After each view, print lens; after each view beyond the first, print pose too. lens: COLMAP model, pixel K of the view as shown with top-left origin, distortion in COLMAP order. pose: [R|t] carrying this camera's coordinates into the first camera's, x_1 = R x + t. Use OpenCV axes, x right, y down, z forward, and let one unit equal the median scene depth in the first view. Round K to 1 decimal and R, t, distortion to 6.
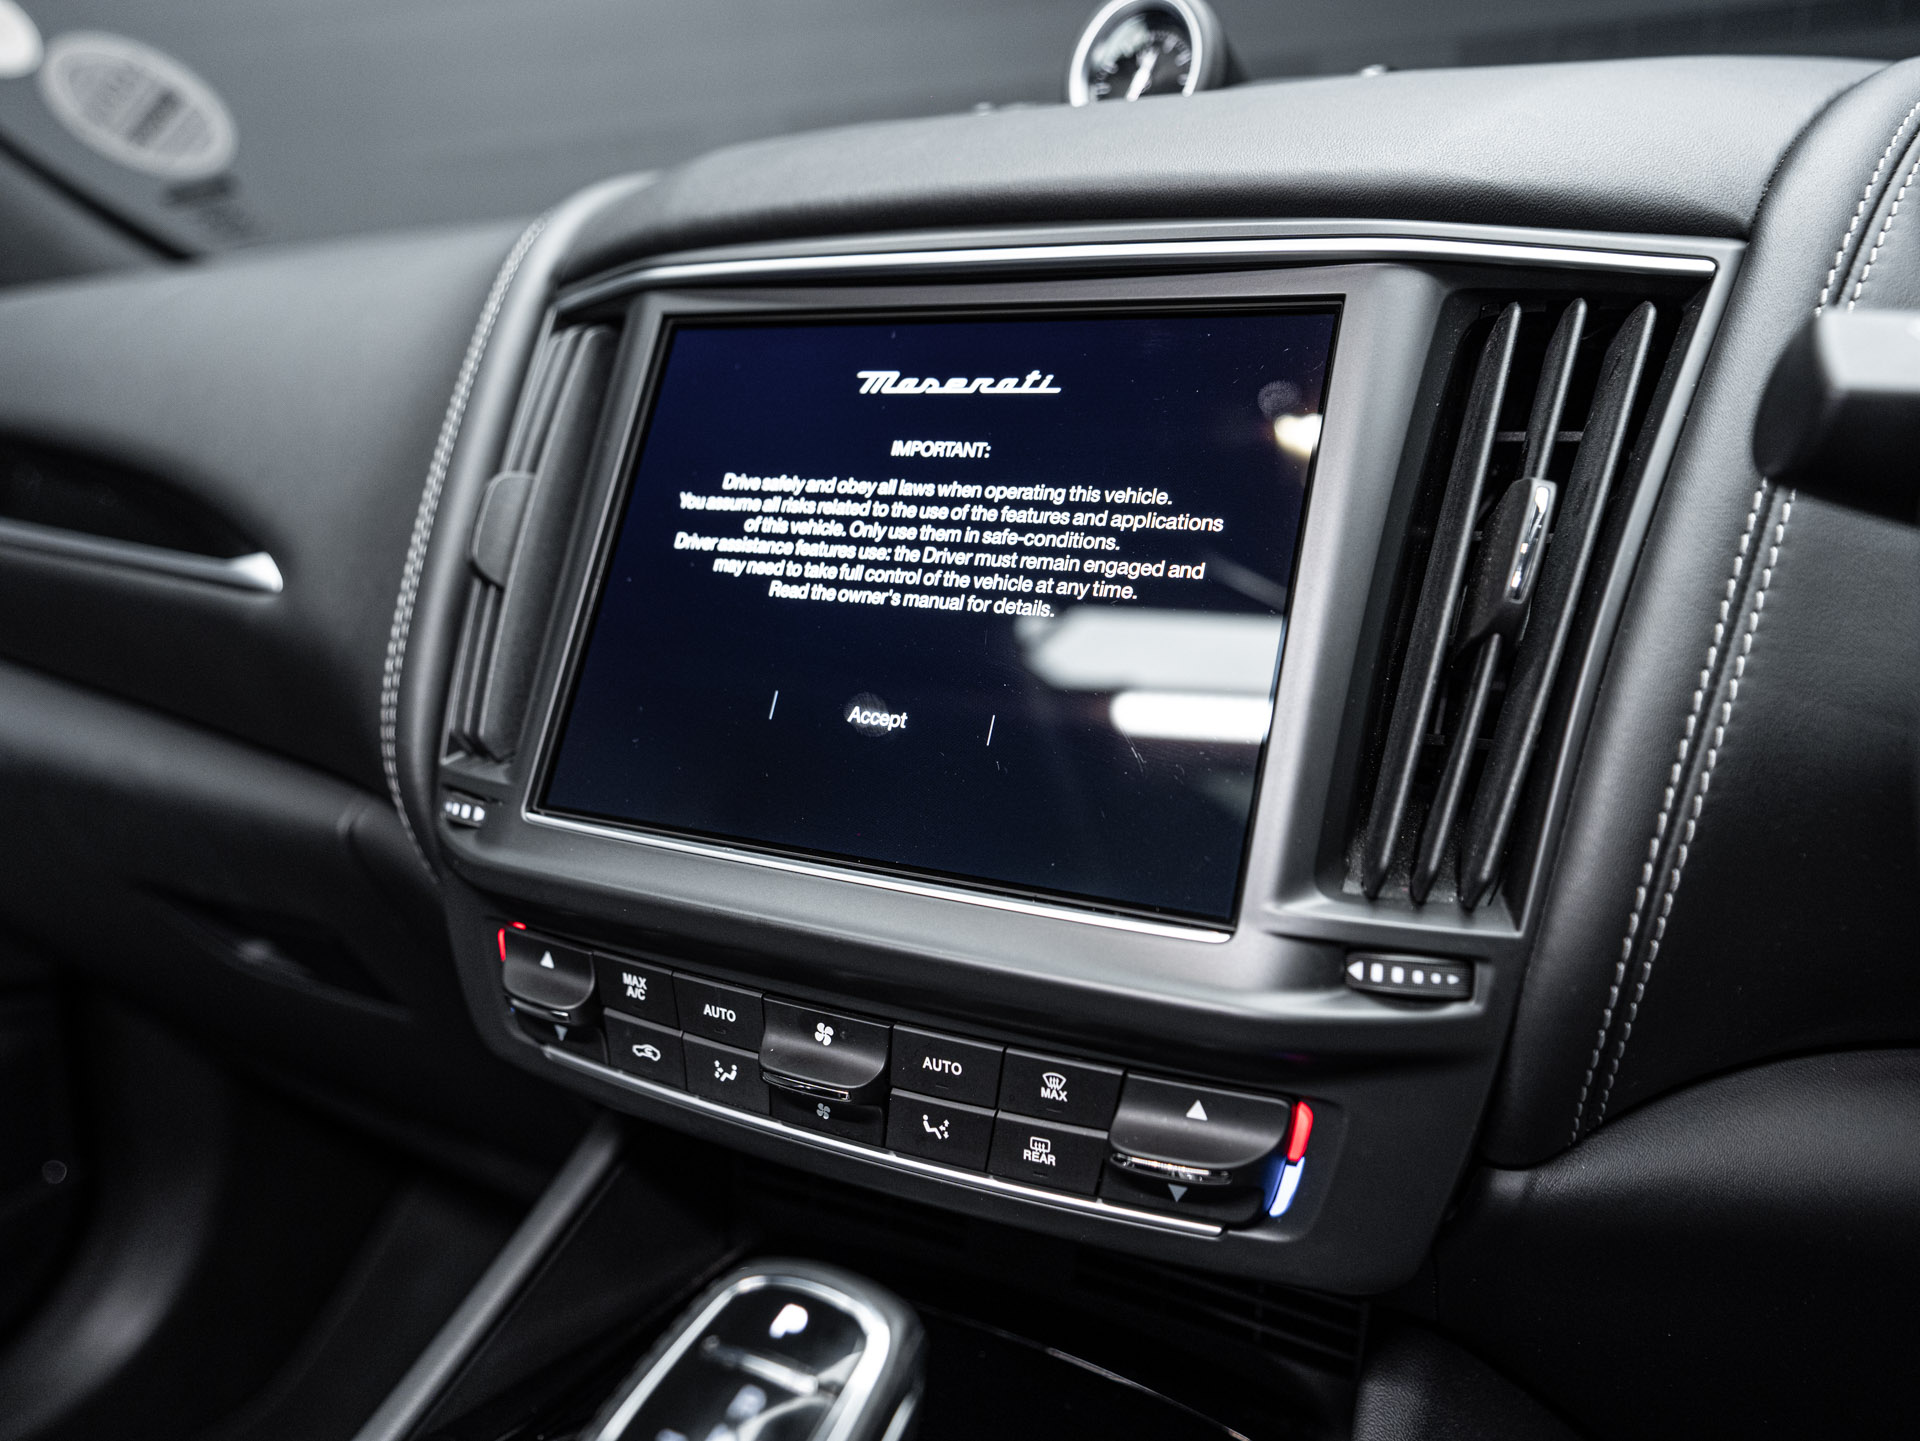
lens RADIAL K [[1454.2, 0, 950.0], [0, 1454.2, 711.4], [0, 0, 1]] dist [-0.015100, 0.053796]
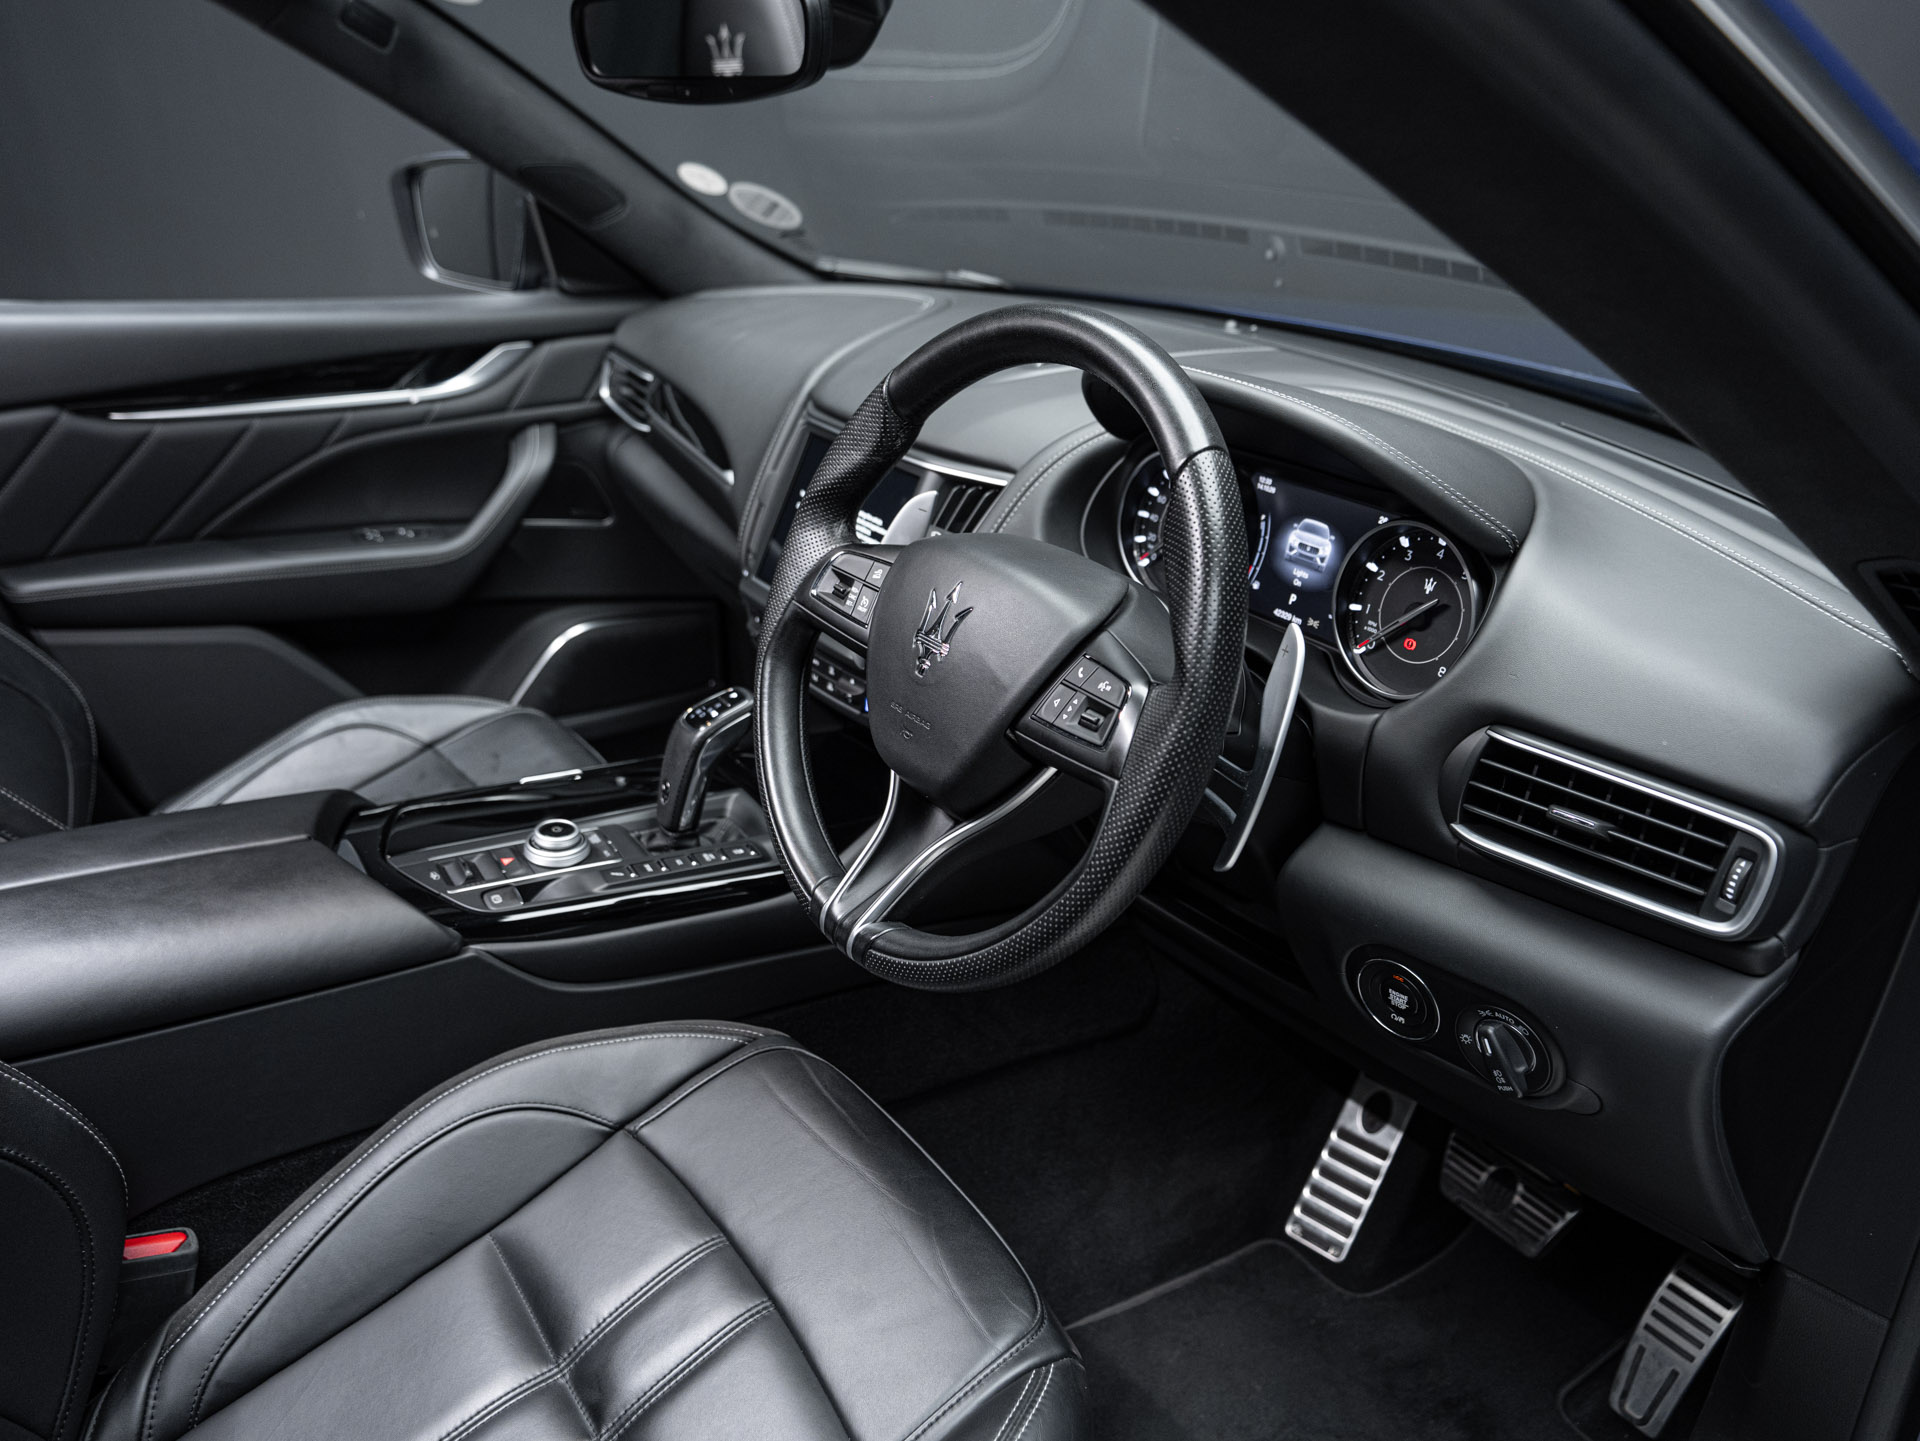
lens RADIAL K [[1454.2, 0, 967.3], [0, 1454.2, 731.3], [0, 0, 1]] dist [-0.015100, 0.053796]
pose [[0.877571, 0.202337, -0.434659, 2.054437], [-0.102459, 0.964788, 0.242252, -0.555476], [0.468371, -0.168058, 0.867401, -2.189384]]
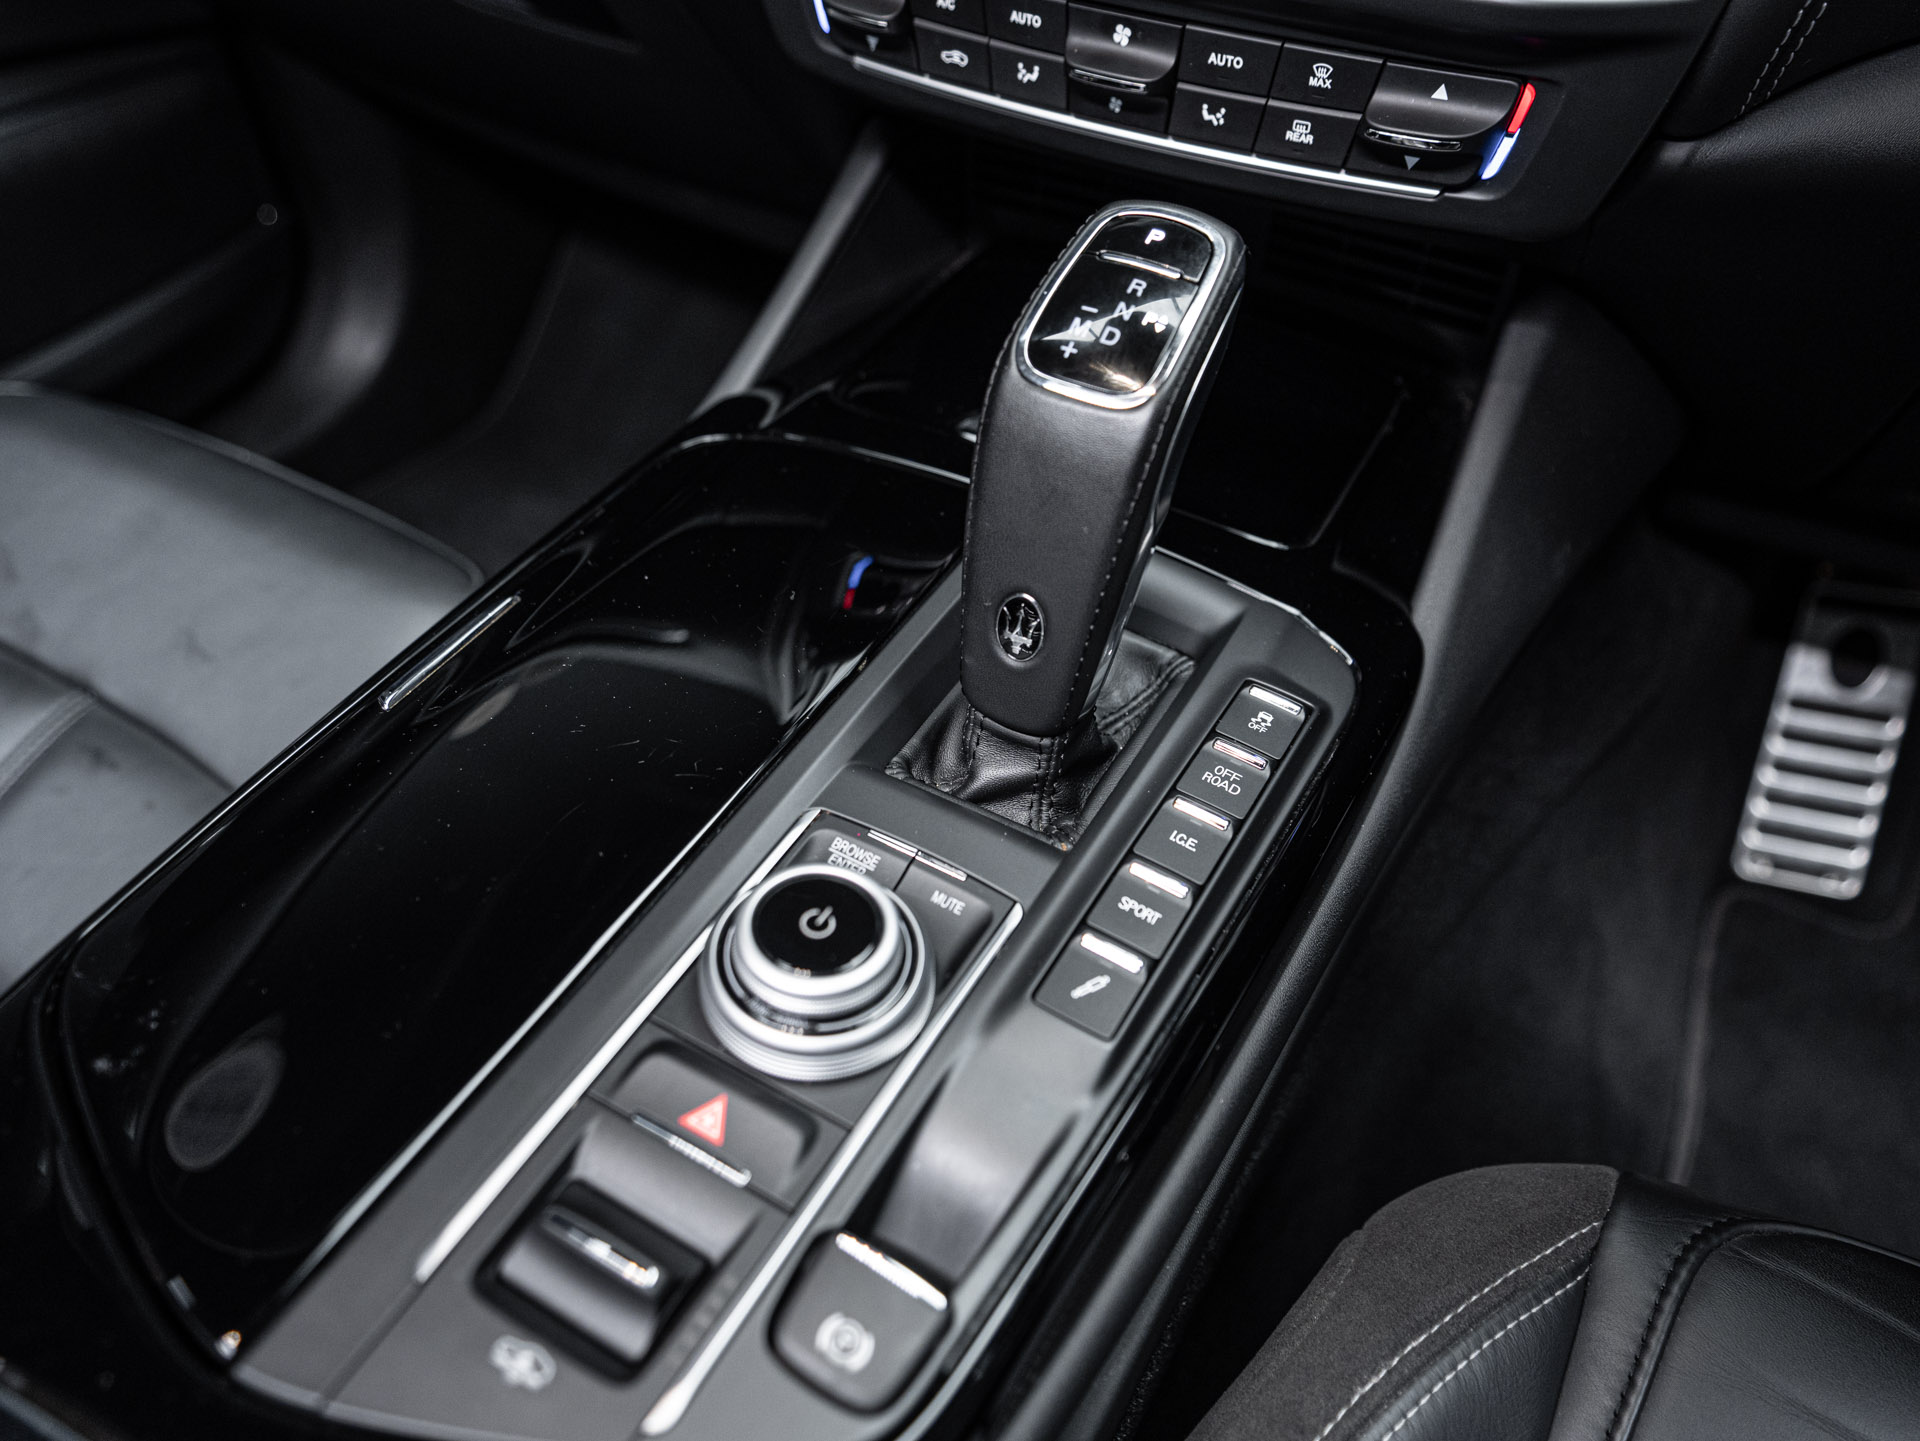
lens RADIAL K [[1454.2, 0, 951.5], [0, 1454.2, 711.3], [0, 0, 1]] dist [-0.015100, 0.053796]
pose [[0.999572, 0.005121, -0.028797, -0.194719], [0.012366, 0.818228, 0.574760, -0.012948], [0.026506, -0.574870, 0.817815, -0.313717]]
